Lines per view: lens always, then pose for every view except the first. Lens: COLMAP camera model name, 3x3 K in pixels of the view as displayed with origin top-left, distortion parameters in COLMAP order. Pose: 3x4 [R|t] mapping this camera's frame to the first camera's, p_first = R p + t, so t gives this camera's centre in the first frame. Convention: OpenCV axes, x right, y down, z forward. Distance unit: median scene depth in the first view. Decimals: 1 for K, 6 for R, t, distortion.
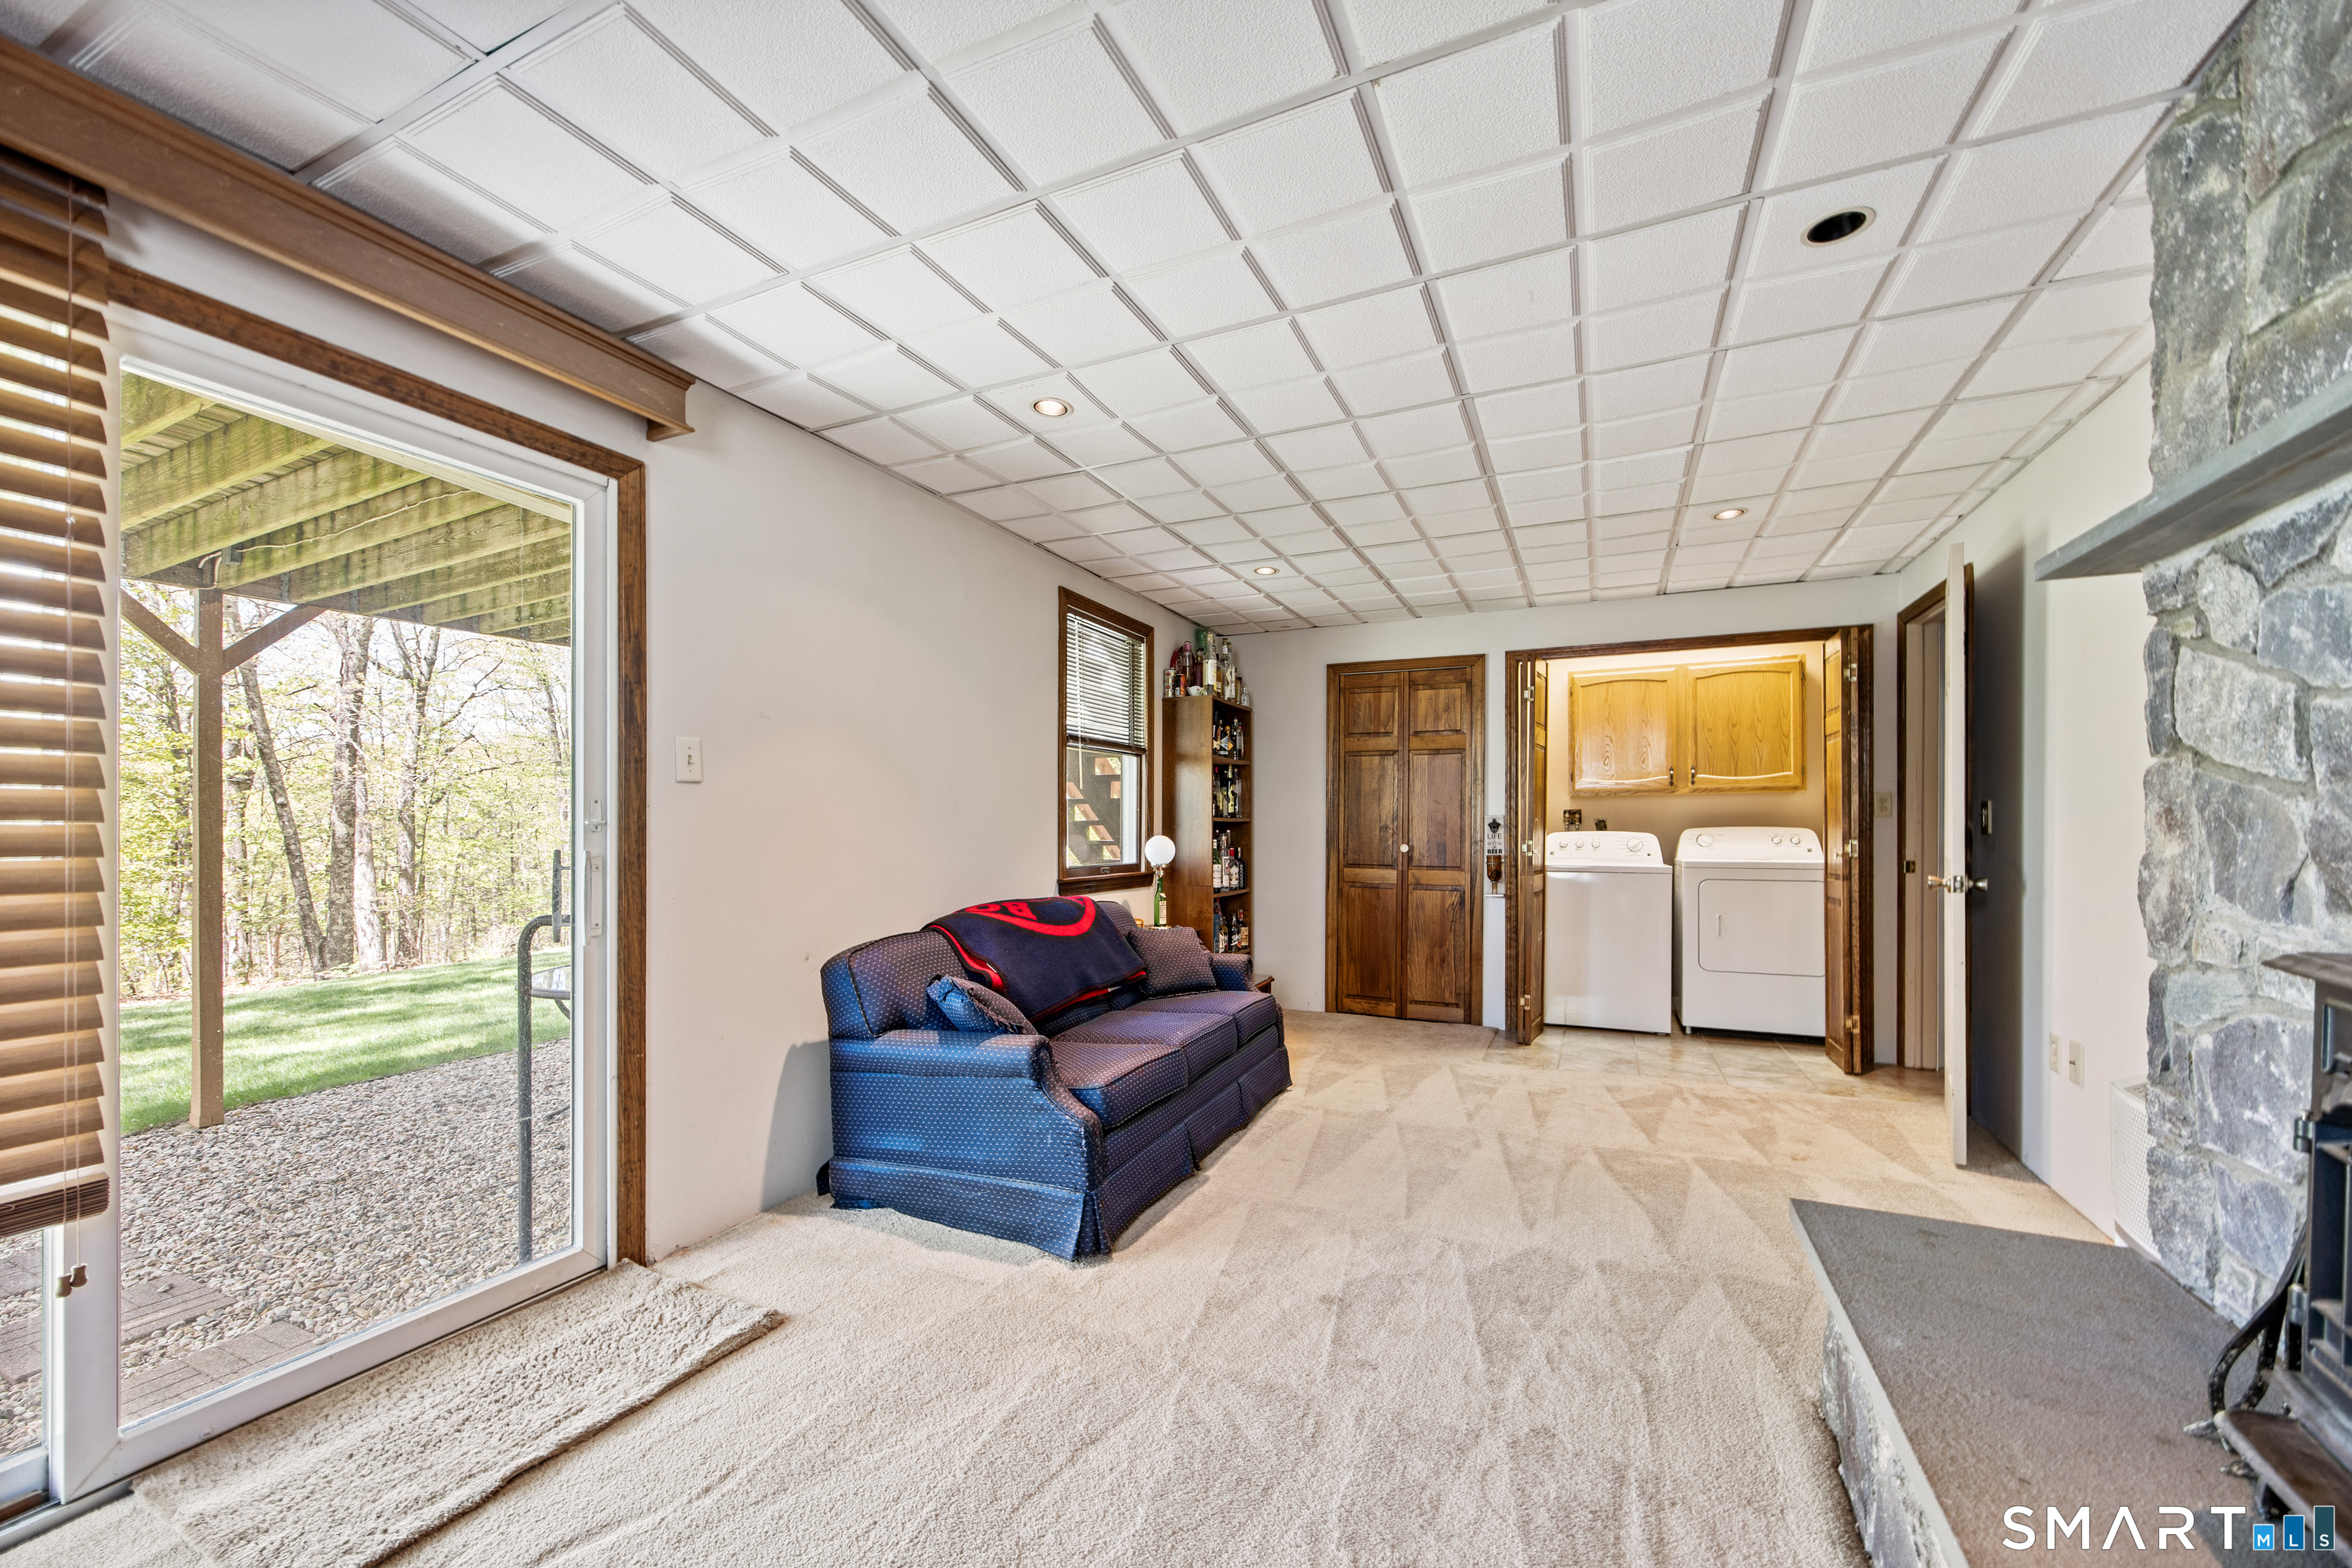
lens RADIAL K [[923.1, 0, 1159.3], [0, 923.1, 832.8], [0, 0, 1]] dist [-0.009730, -0.000265]
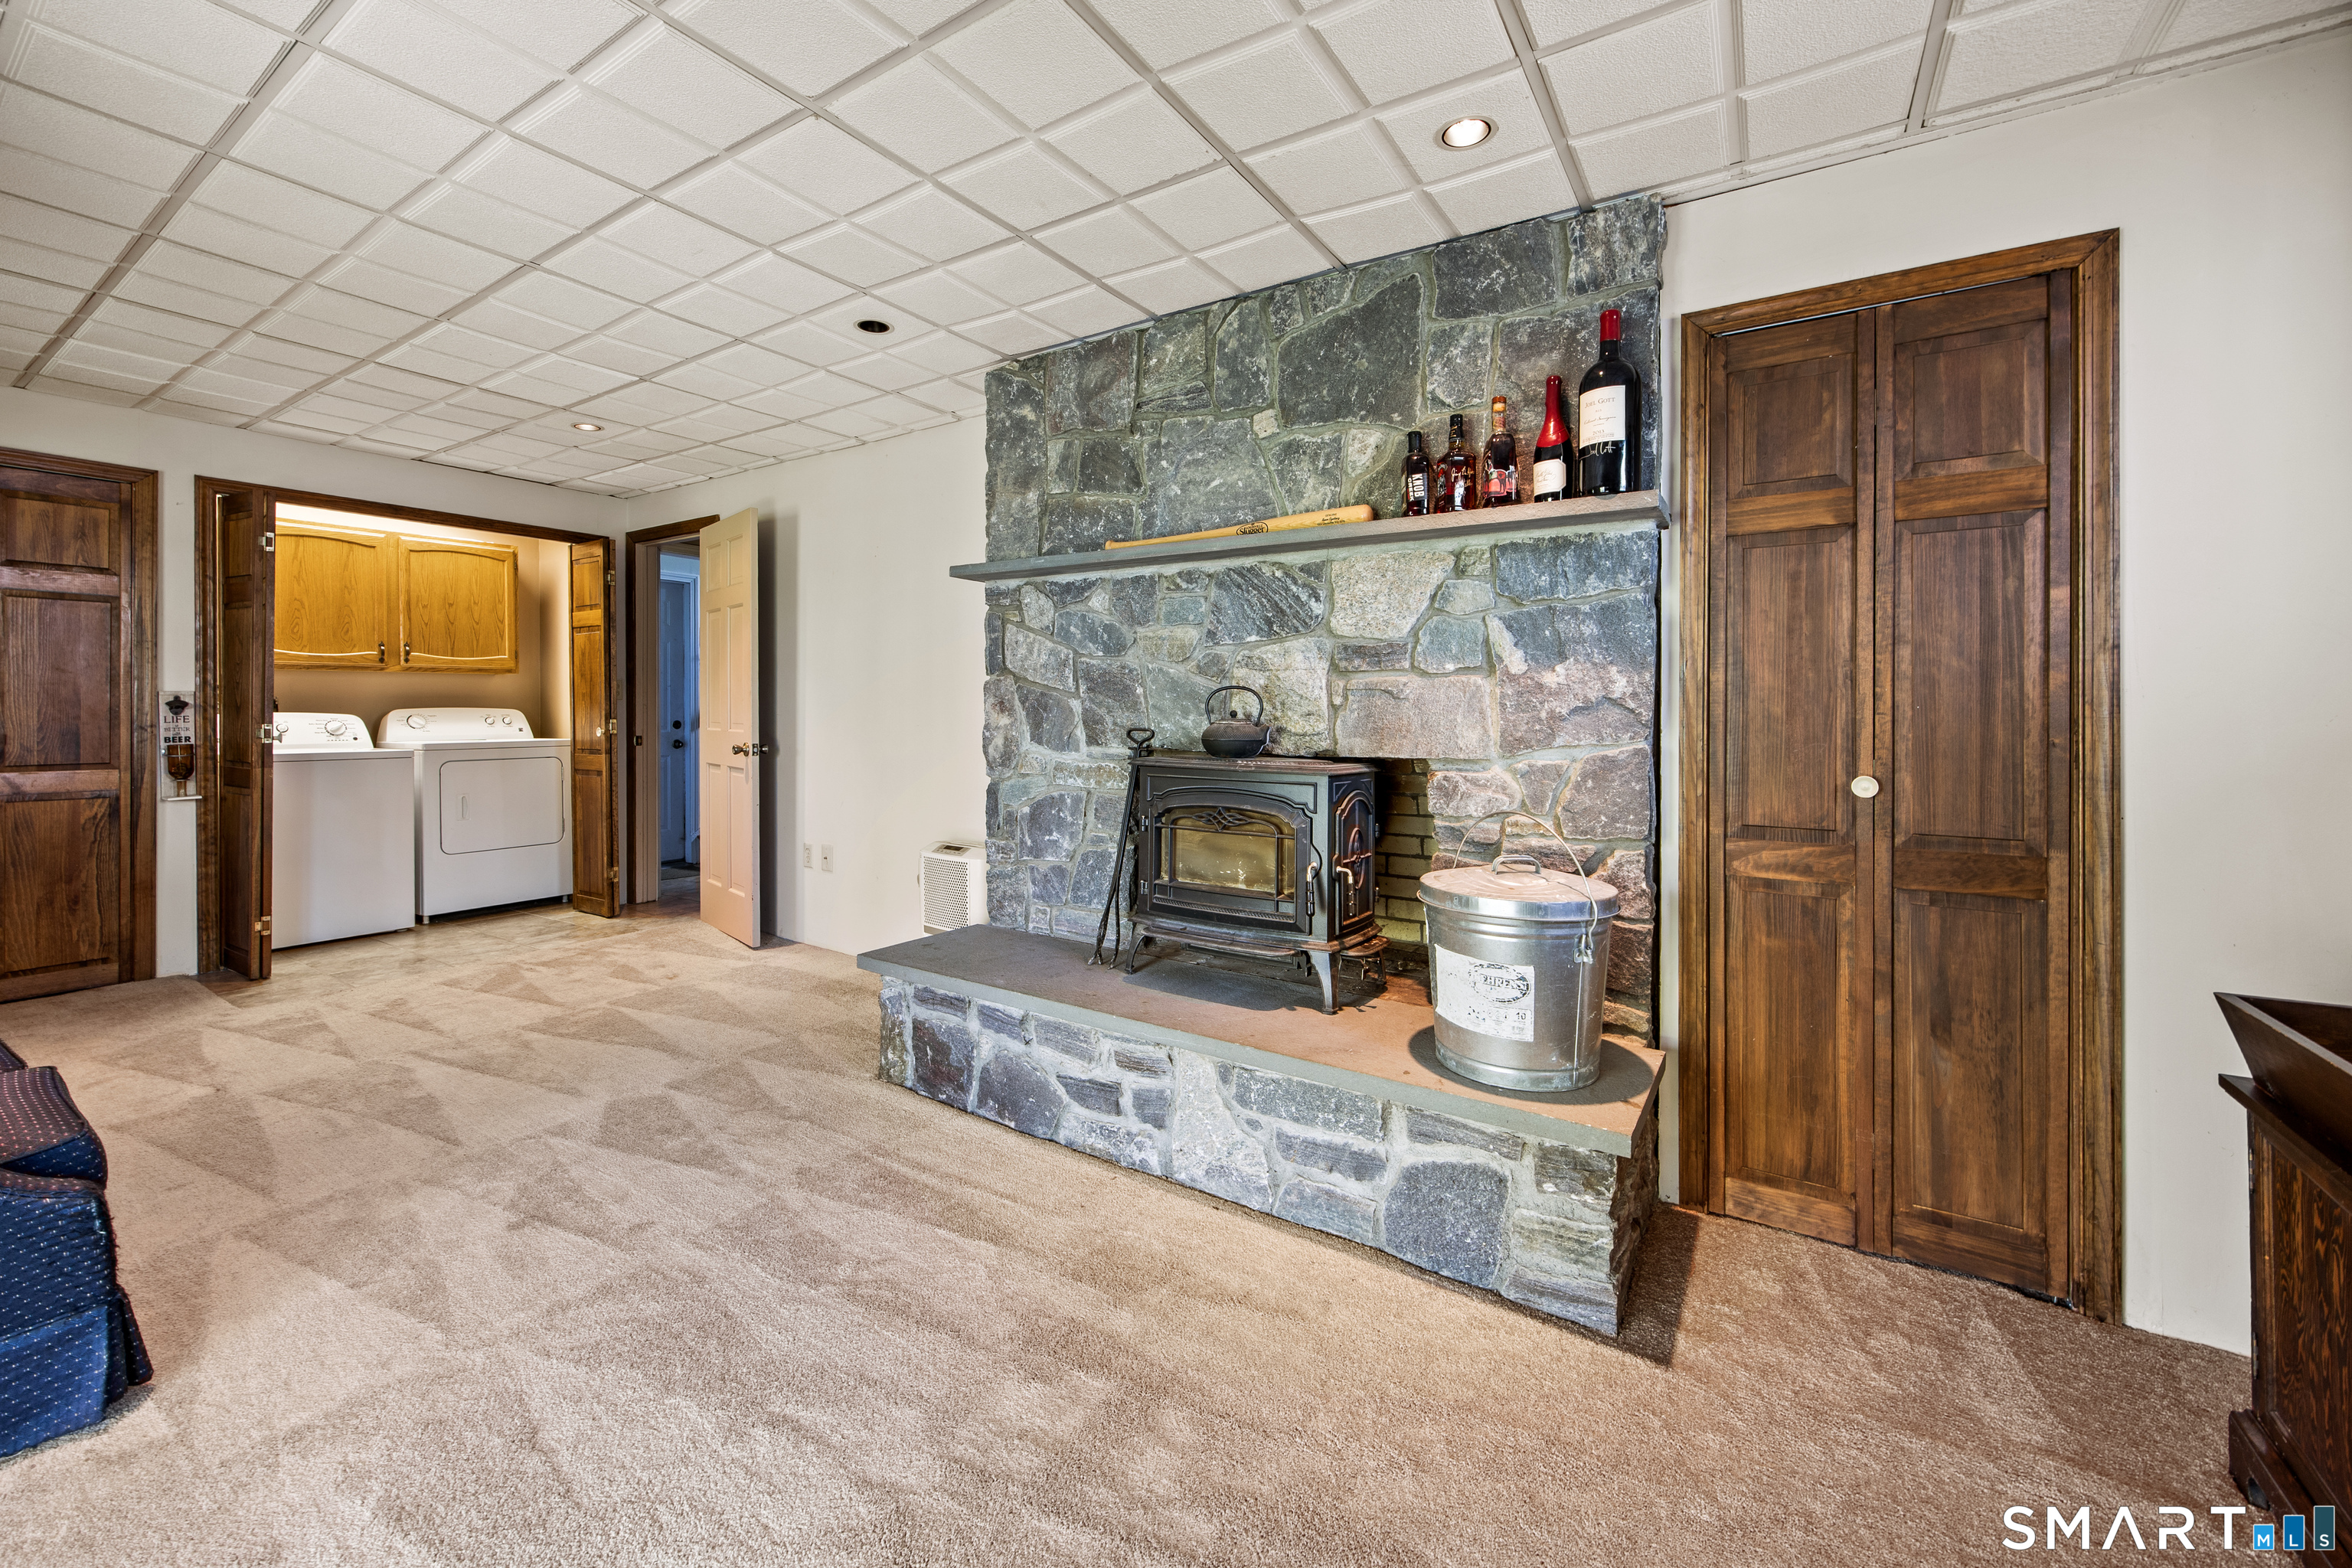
lens RADIAL K [[942.3, 0, 1167.0], [0, 942.3, 712.7], [0, 0, 1]] dist [0.001367, 0.000008]
pose [[0.142499, -0.002769, 0.989791, -0.285055], [0.002324, 0.999994, 0.002463, -0.001720], [-0.989792, 0.001949, 0.142505, 0.098095]]
